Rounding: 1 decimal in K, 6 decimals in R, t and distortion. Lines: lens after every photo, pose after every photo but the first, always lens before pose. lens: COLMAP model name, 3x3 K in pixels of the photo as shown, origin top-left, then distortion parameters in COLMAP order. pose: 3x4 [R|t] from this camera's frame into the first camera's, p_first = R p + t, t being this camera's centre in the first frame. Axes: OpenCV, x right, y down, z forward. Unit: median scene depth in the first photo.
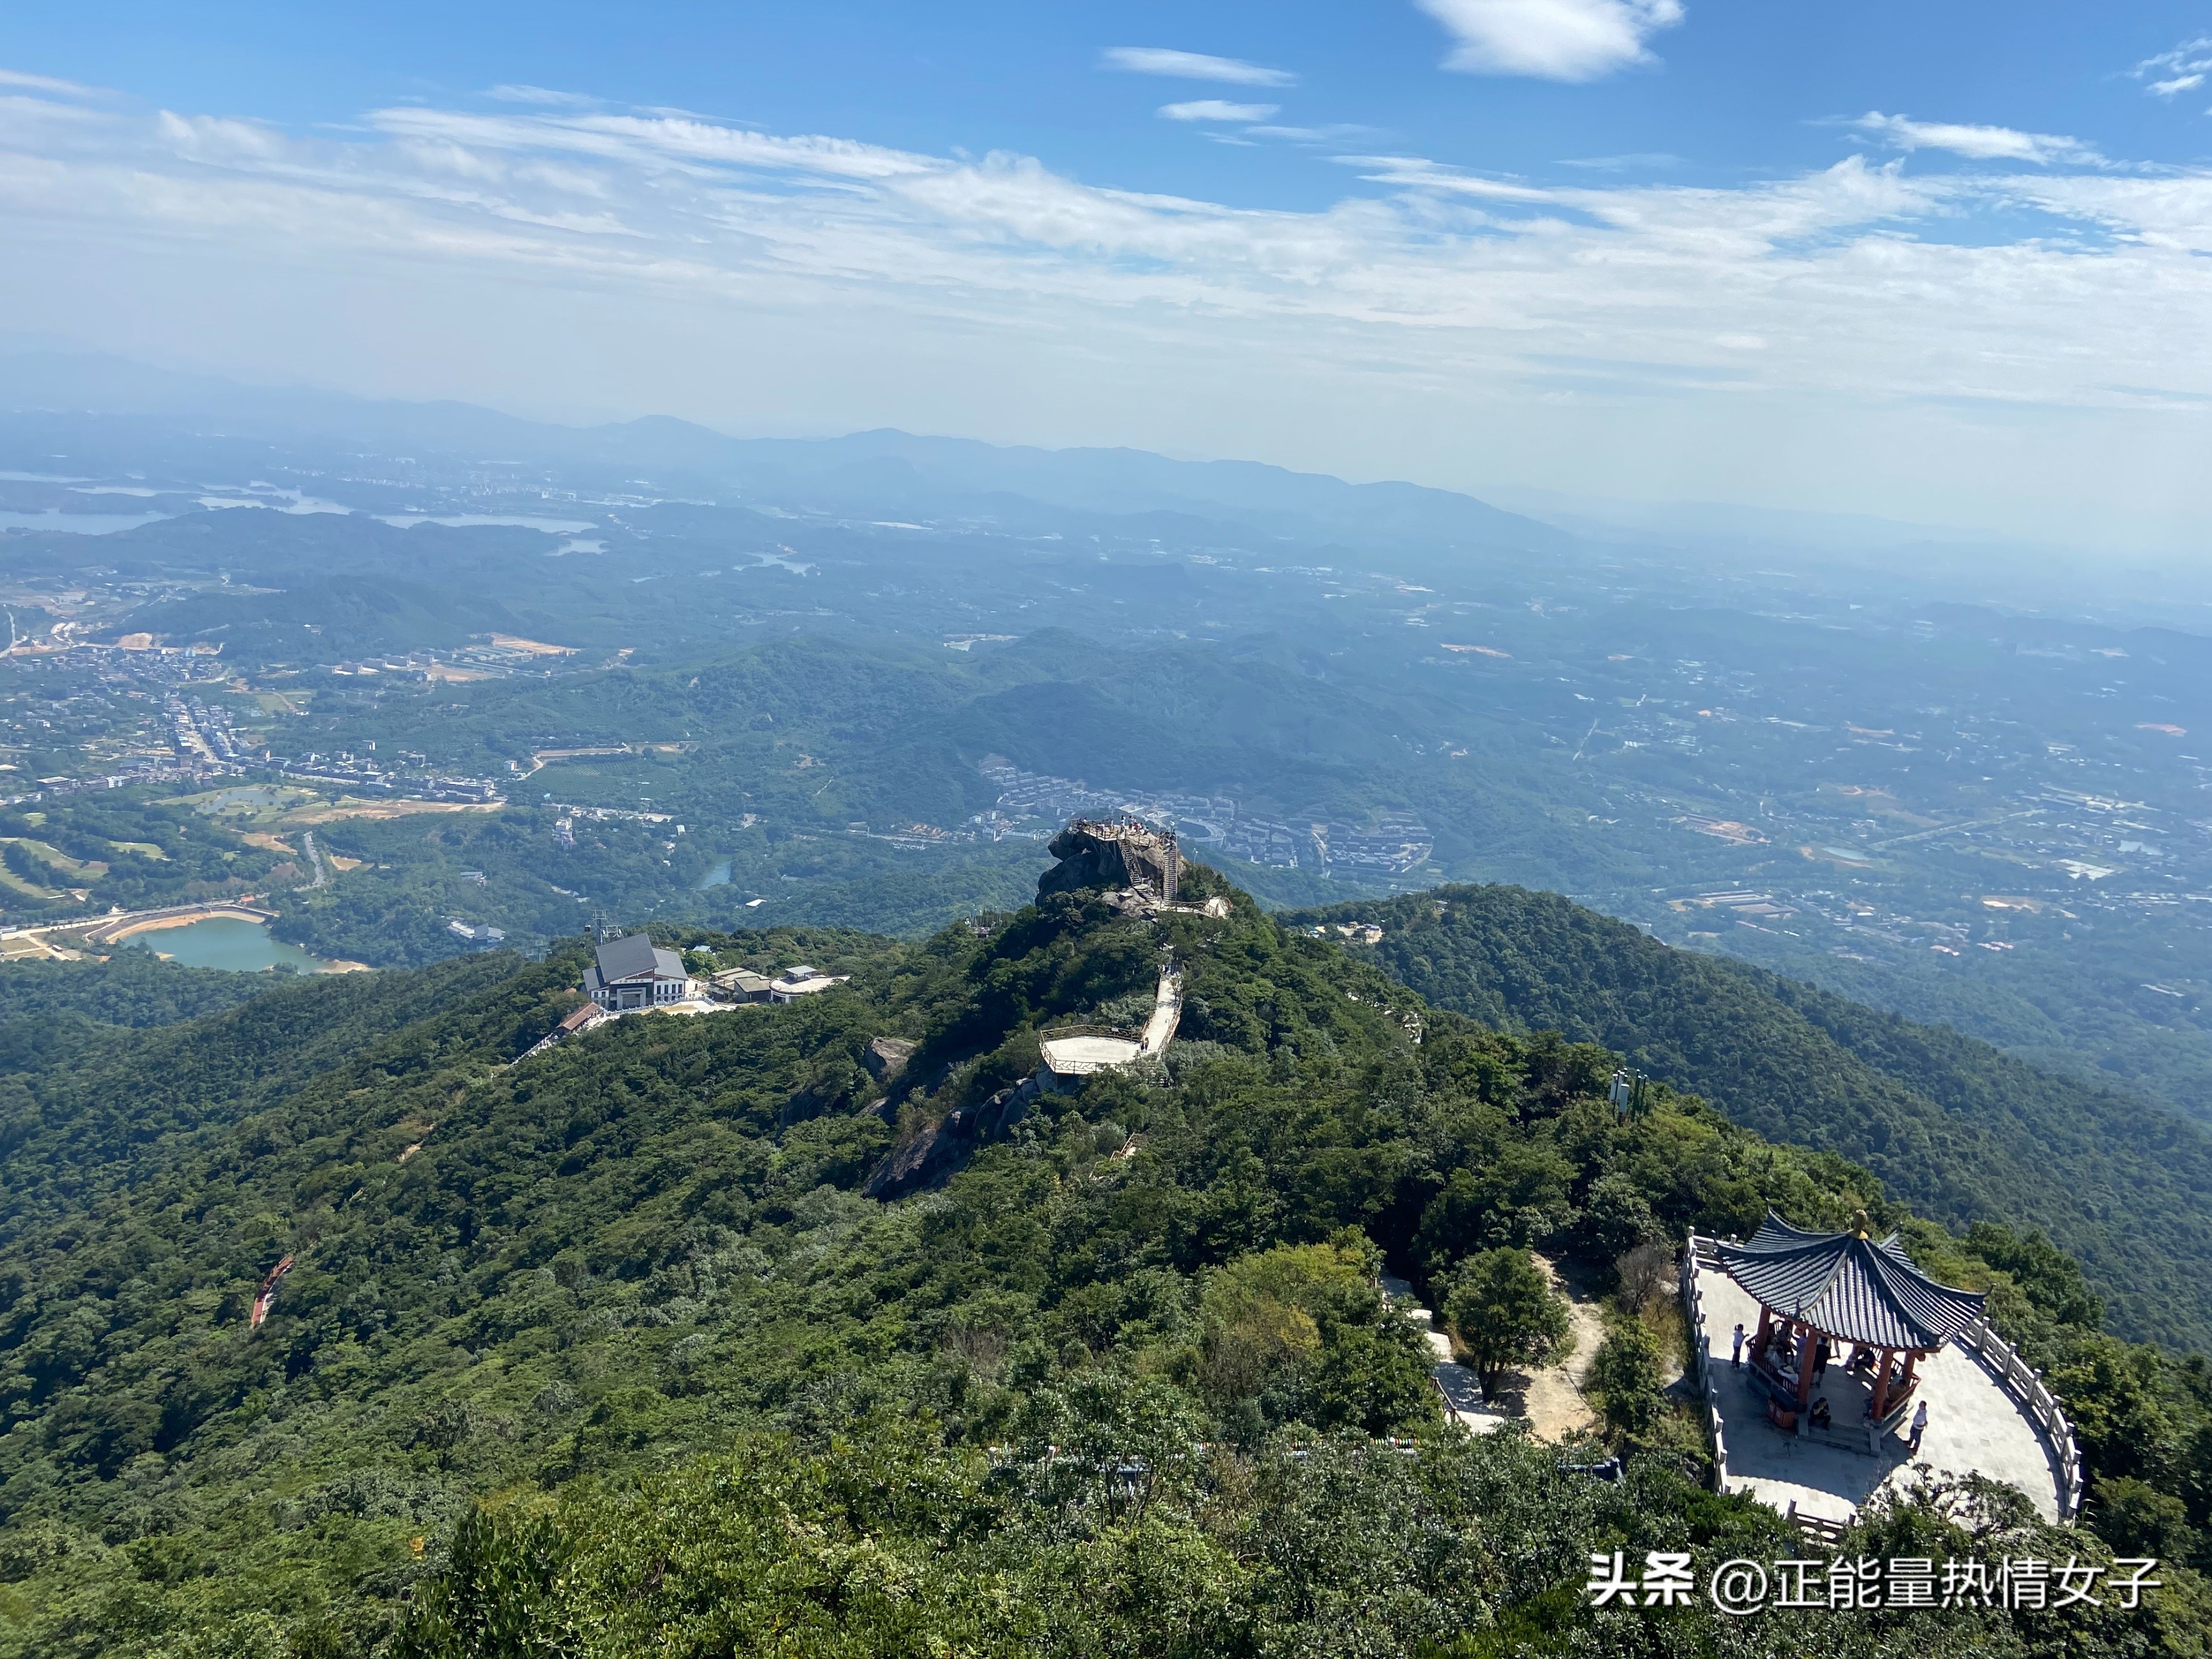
lens RADIAL K [[1546.7, 0, 1101.8], [0, 1546.7, 826.8], [0, 0, 1]] dist [0.029126, -0.009216]
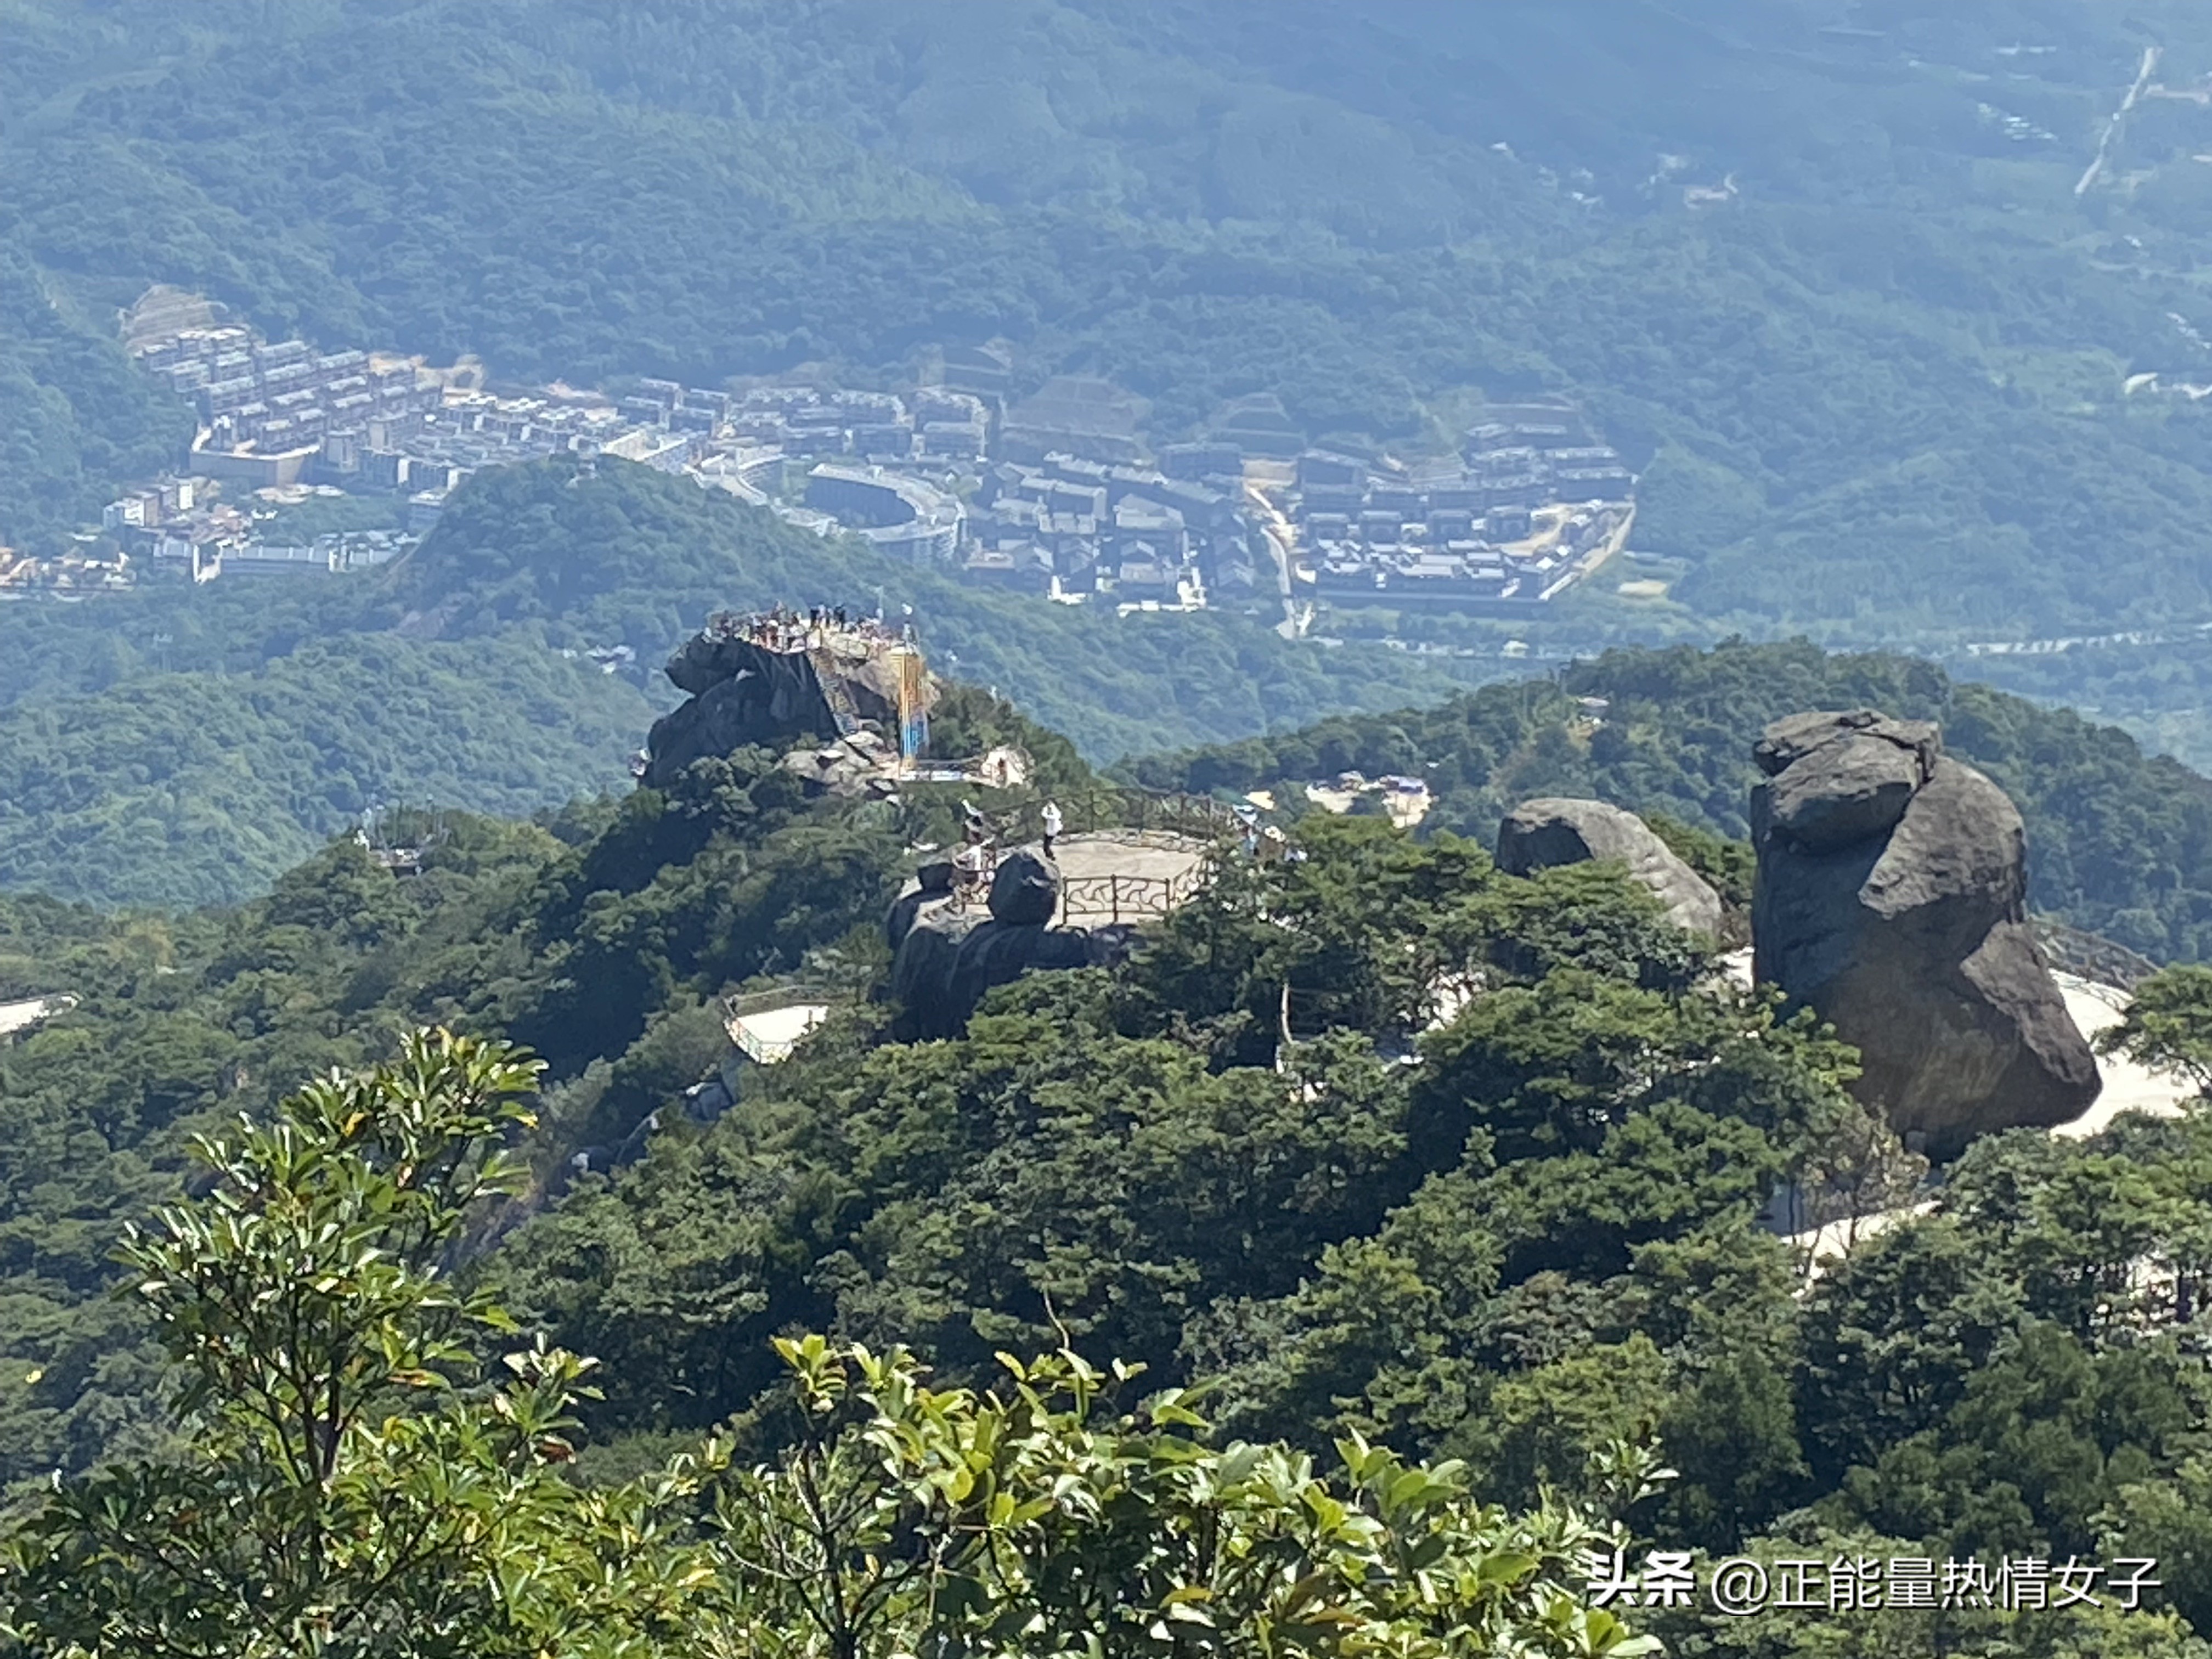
lens RADIAL K [[1546.7, 0, 1107.1], [0, 1546.7, 831.8], [0, 0, 1]] dist [0.029126, -0.009216]
pose [[0.990901, -0.070220, 0.114824, 0.065039], [0.059980, 0.994104, 0.090329, 0.039572], [-0.120490, -0.082620, 0.989270, 0.655659]]
